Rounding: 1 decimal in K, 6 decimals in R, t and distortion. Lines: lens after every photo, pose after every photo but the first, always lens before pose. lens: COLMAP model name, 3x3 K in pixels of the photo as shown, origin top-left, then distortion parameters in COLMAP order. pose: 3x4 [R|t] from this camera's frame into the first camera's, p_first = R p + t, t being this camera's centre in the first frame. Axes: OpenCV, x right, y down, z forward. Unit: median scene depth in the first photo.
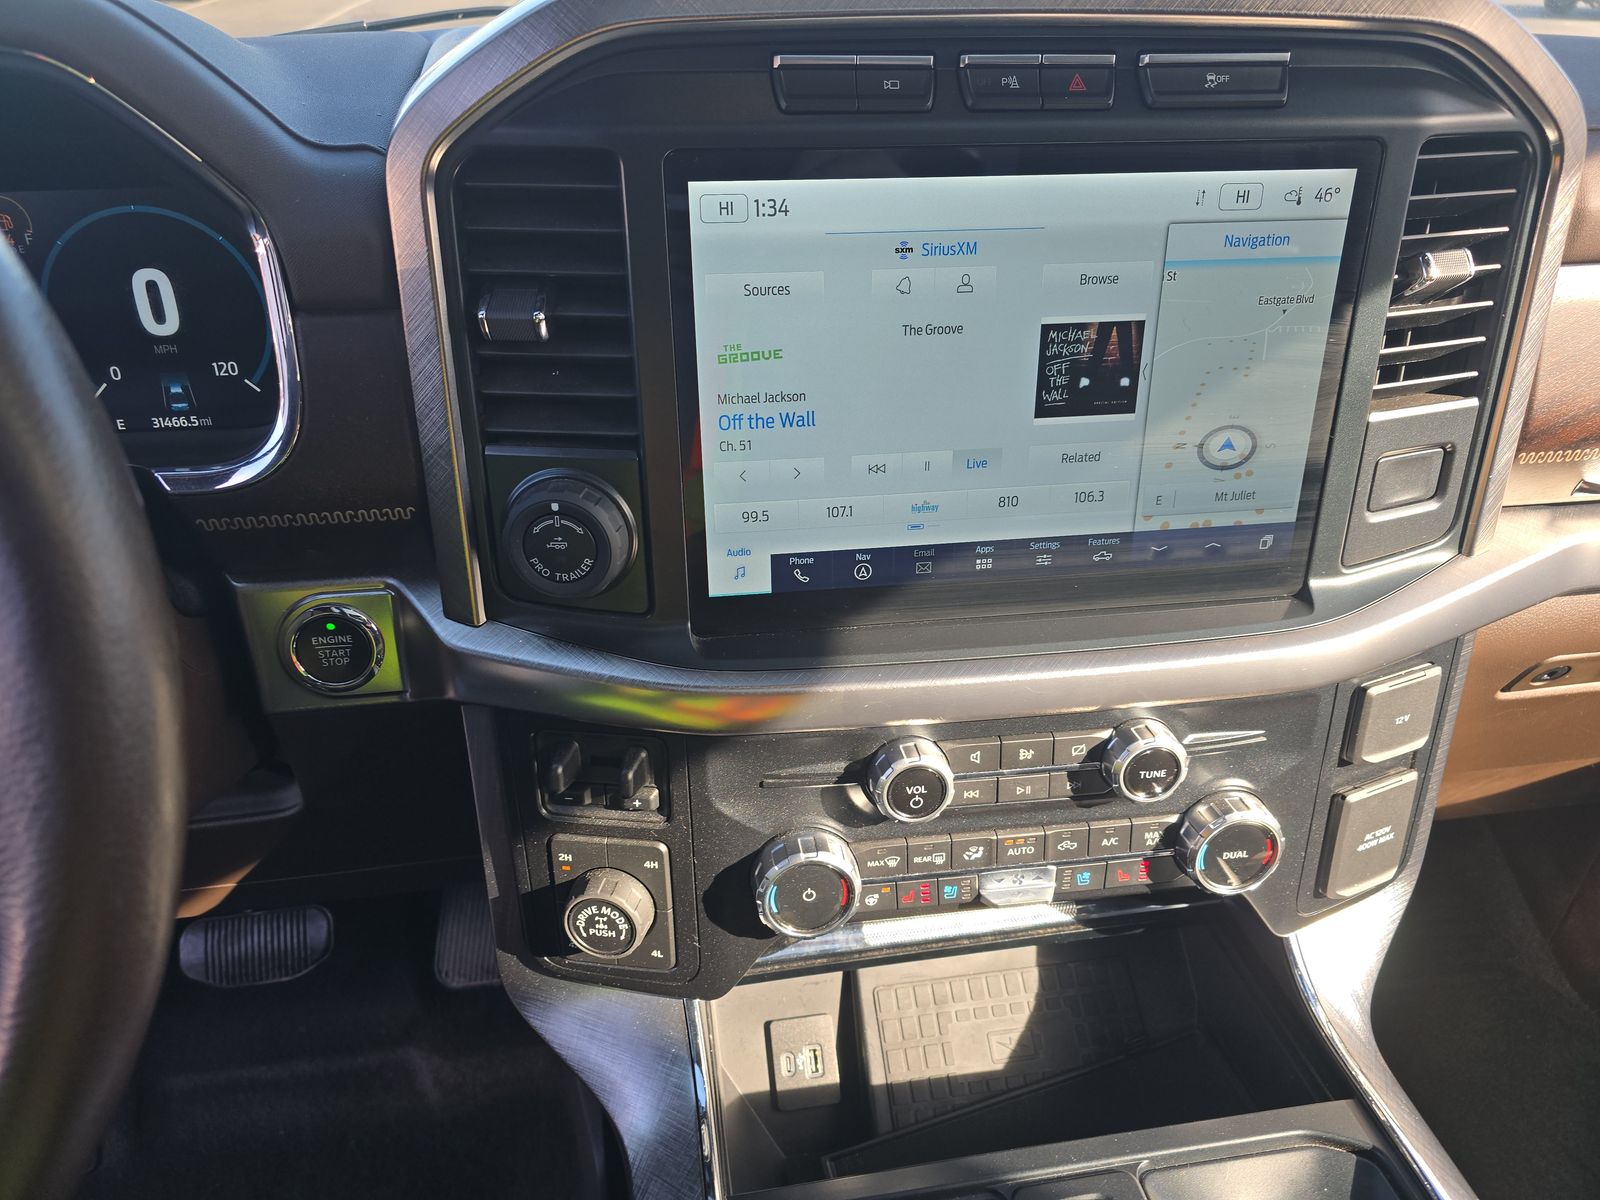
lens RADIAL K [[1077.4, 0, 796.1], [0, 1077.4, 600.5], [0, 0, 1]] dist [0.017414, -0.020808]
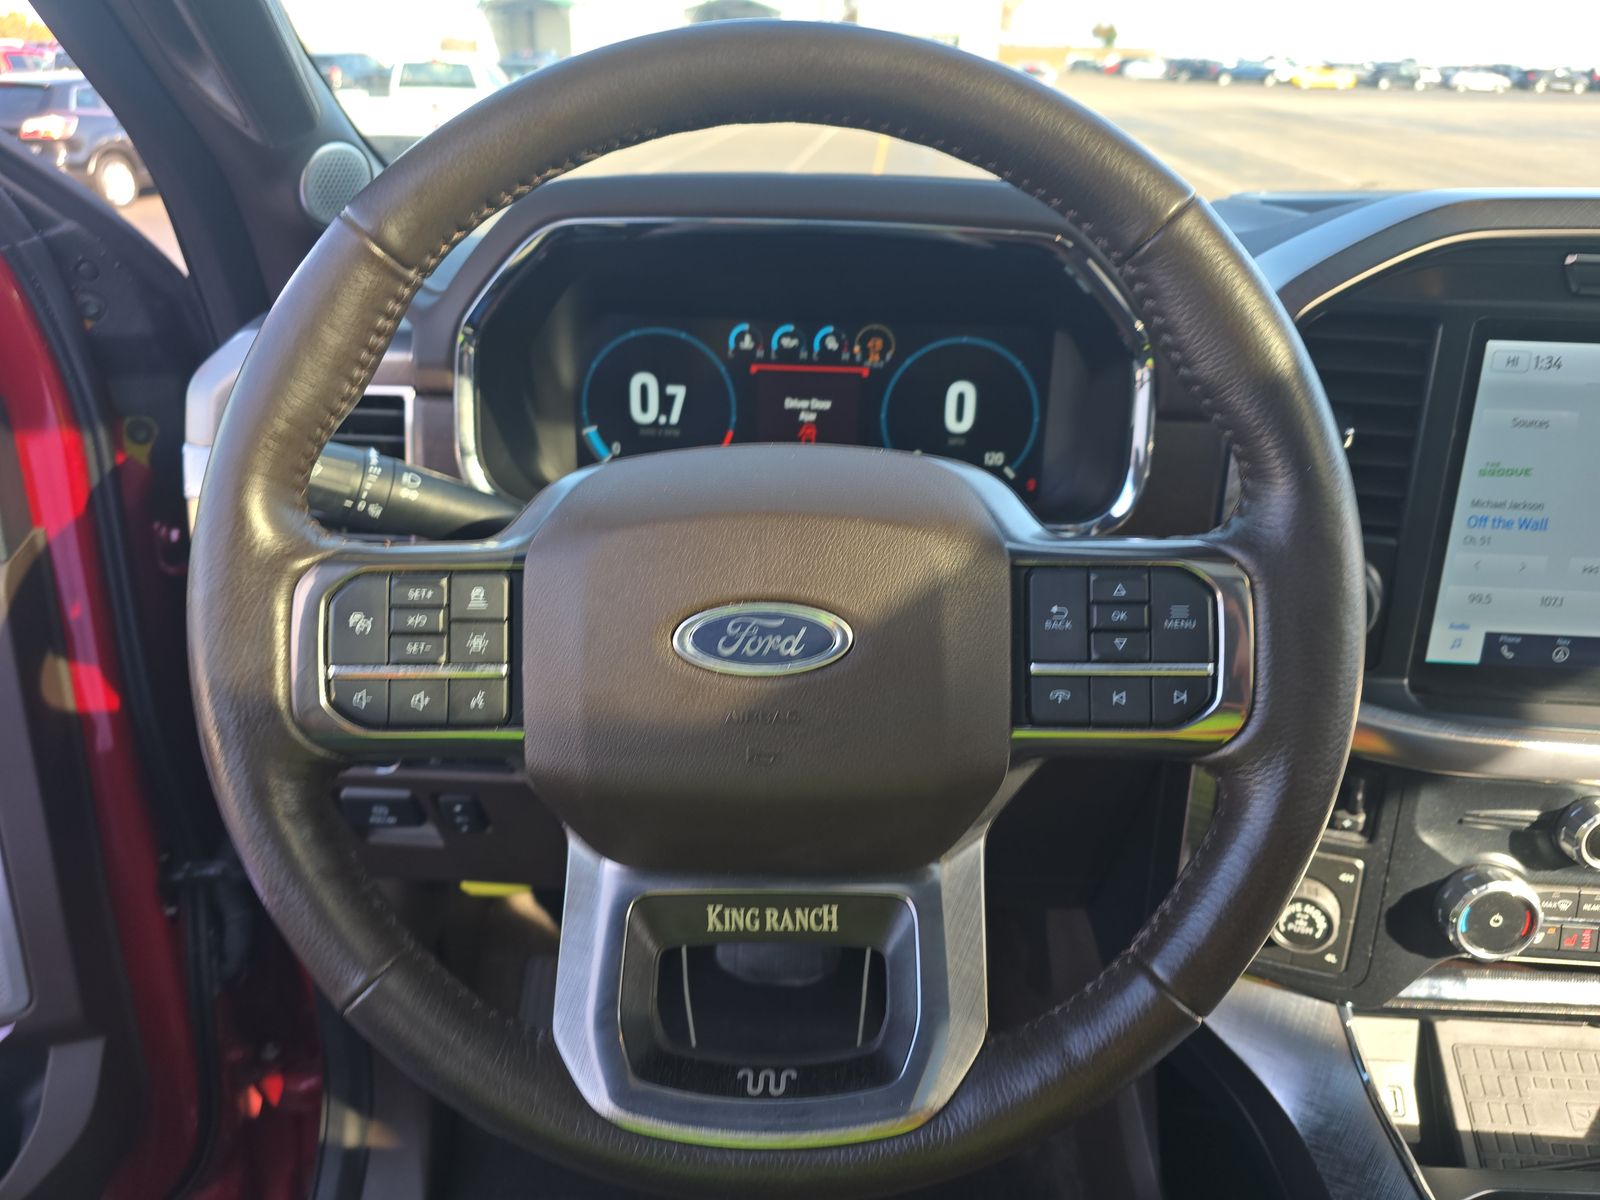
lens RADIAL K [[1077.4, 0, 799.5], [0, 1077.4, 597.2], [0, 0, 1]] dist [0.017414, -0.020808]
pose [[0.975745, 0.090584, -0.199287, -0.528841], [-0.114038, 0.987420, -0.109530, 0.138969], [0.186858, 0.129600, 0.973801, -0.344378]]
